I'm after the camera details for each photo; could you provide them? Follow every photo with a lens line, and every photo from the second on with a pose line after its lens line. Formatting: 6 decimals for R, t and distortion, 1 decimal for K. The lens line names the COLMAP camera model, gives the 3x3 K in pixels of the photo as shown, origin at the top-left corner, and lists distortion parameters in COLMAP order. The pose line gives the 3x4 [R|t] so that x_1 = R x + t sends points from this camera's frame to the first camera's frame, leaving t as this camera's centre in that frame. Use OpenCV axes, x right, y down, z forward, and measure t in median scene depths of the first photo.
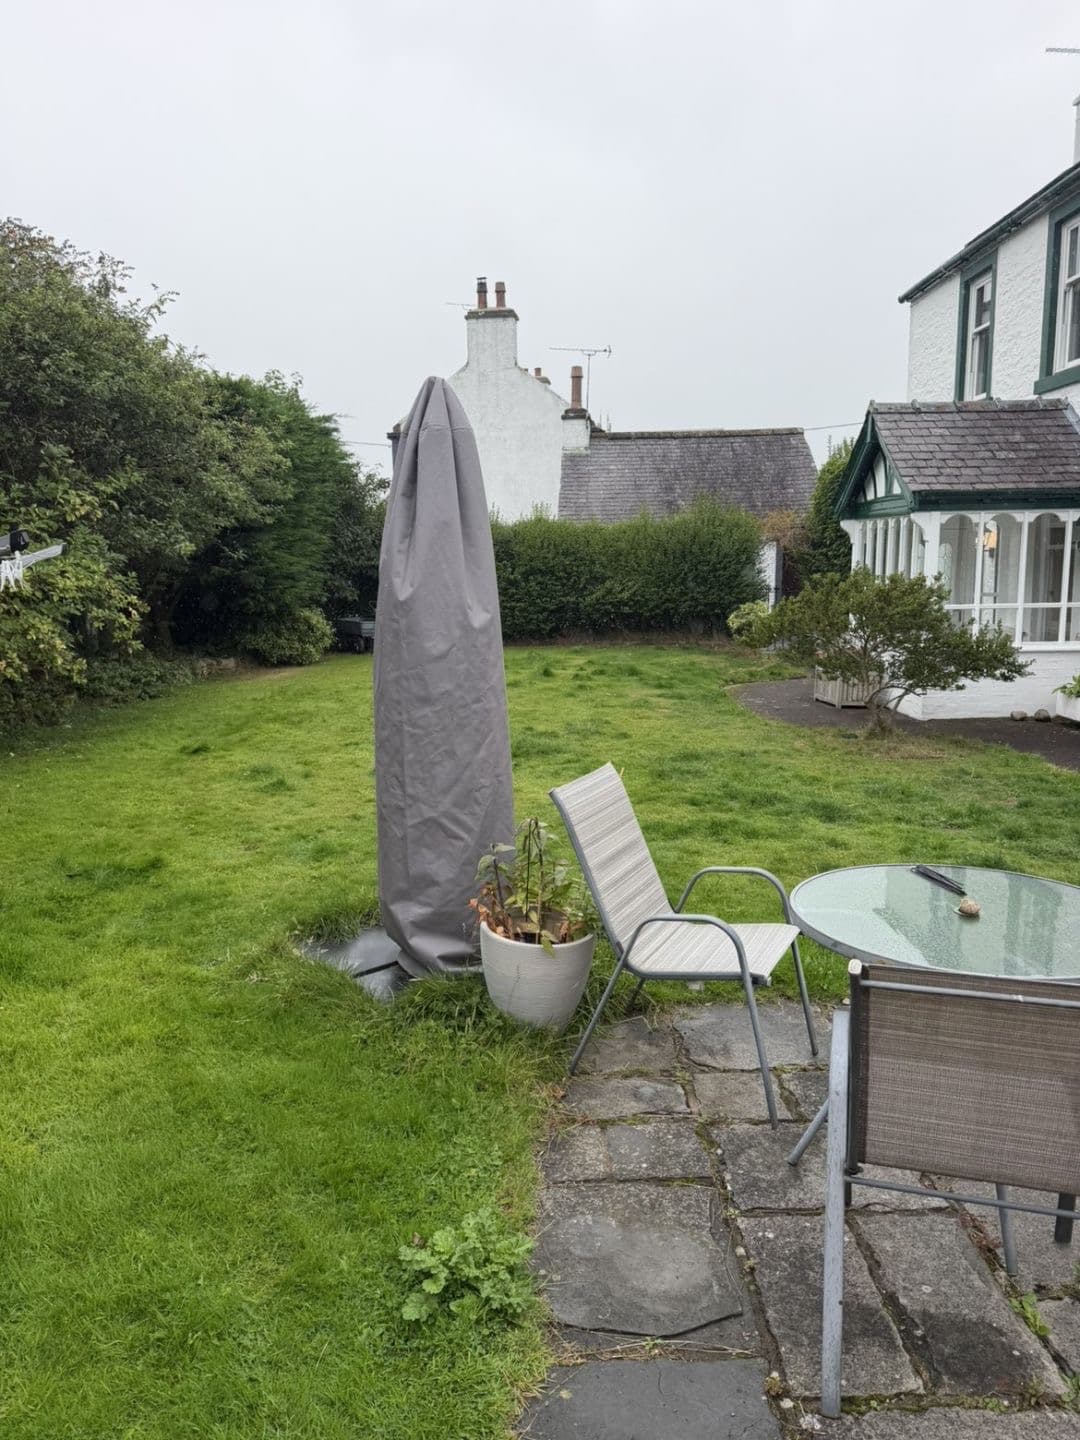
lens RADIAL K [[1009.3, 0, 557.3], [0, 1009.3, 733.3], [0, 0, 1]] dist [0.086690, -0.145127]
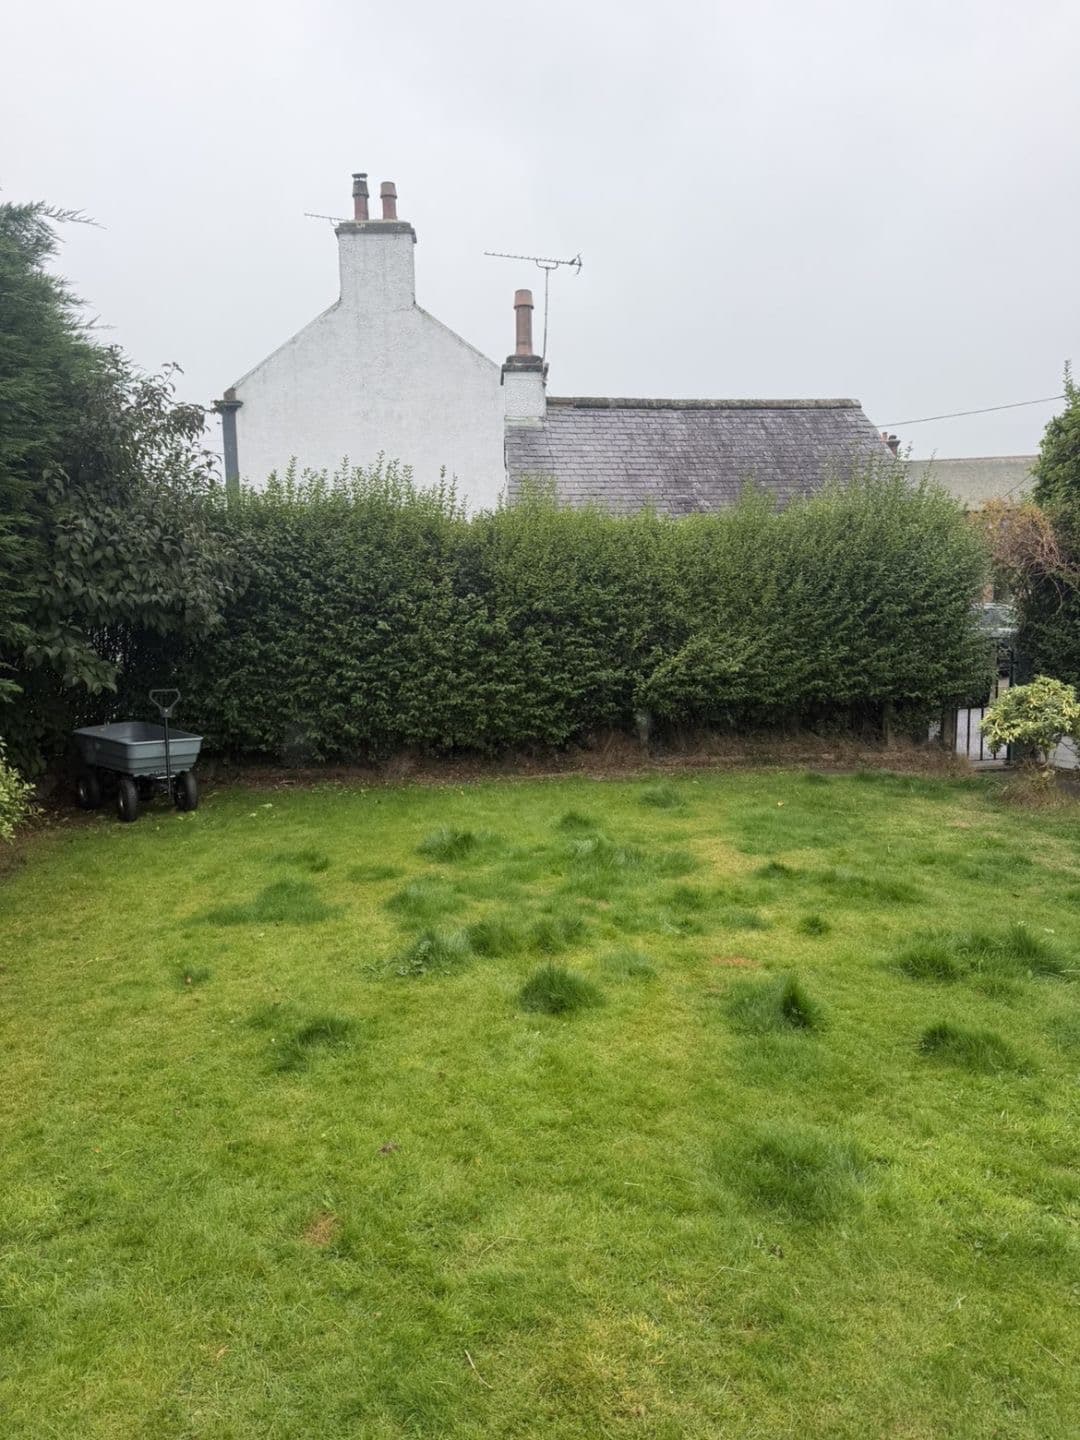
lens RADIAL K [[1022.5, 0, 588.0], [0, 1022.5, 735.3], [0, 0, 1]] dist [0.064539, -0.130186]
pose [[0.986071, -0.025035, 0.164428, -0.053216], [0.031024, 0.998942, -0.033958, -0.061850], [-0.163404, 0.038586, 0.985804, 0.373821]]
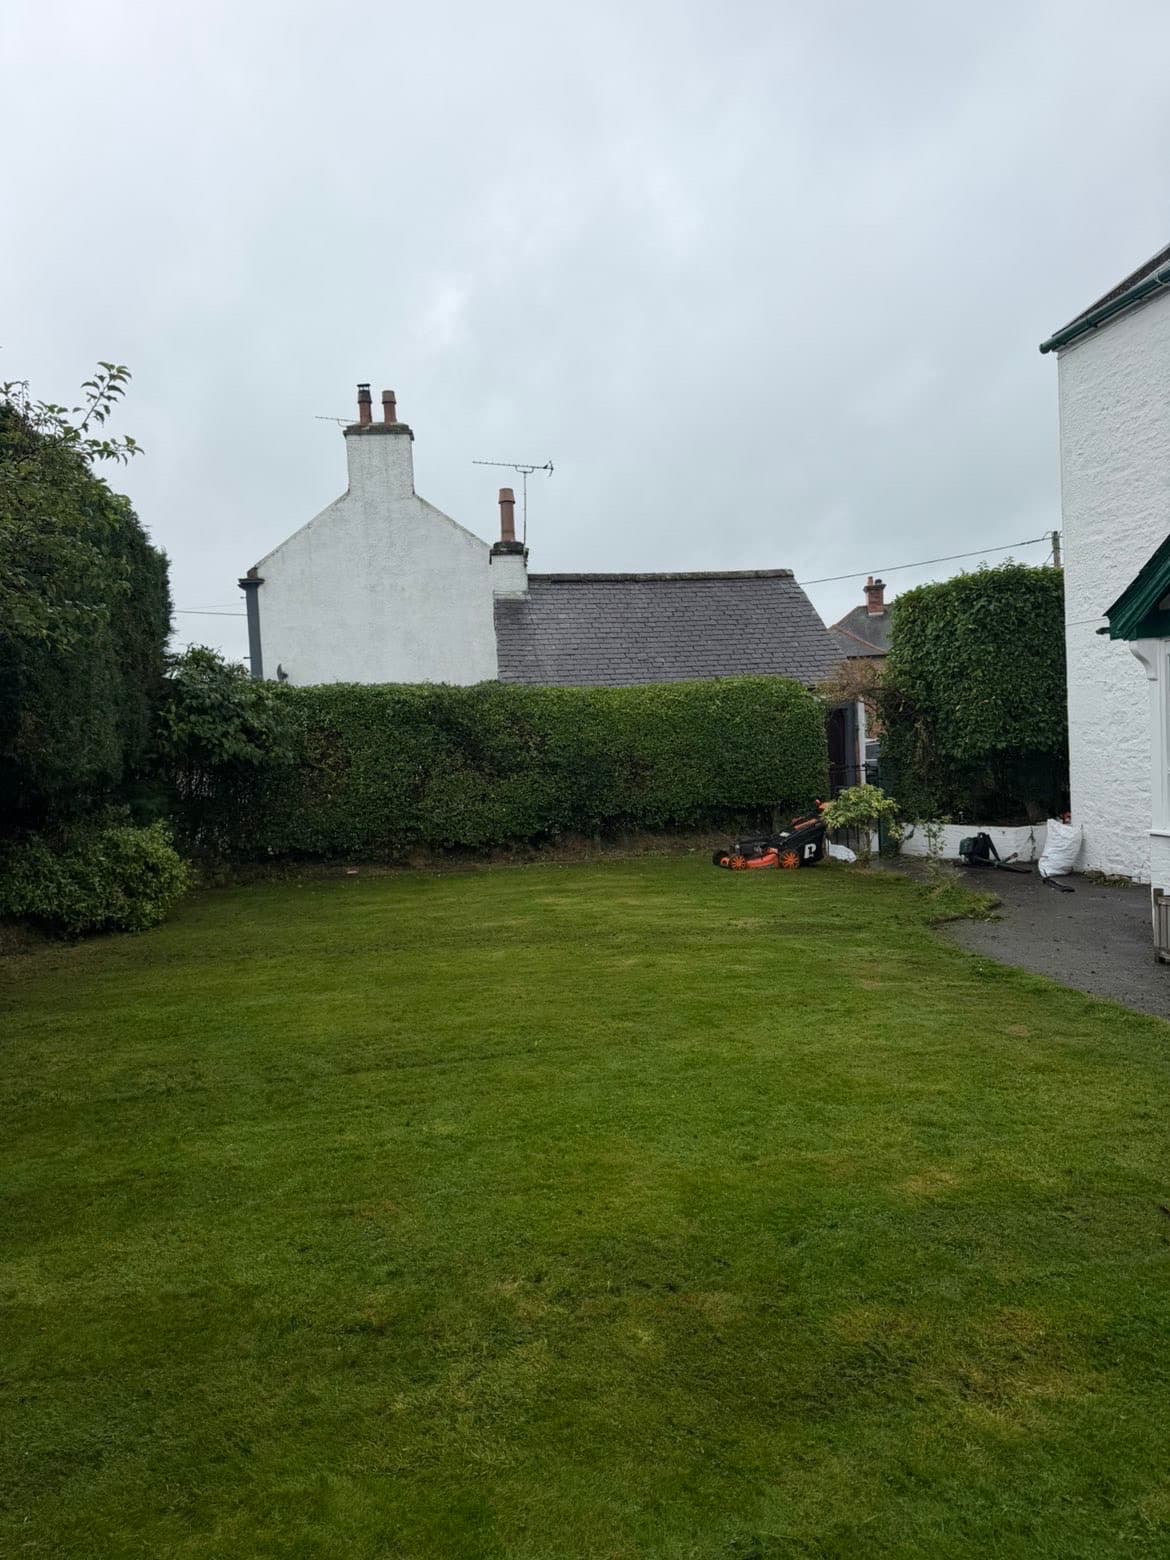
lens RADIAL K [[1073.4, 0, 638.2], [0, 1073.4, 813.9], [0, 0, 1]] dist [0.047946, -0.001703]
pose [[0.977797, -0.042177, 0.205265, -0.060054], [0.063889, 0.992901, -0.100326, -0.032031], [-0.199576, 0.111213, 0.973551, 0.223103]]
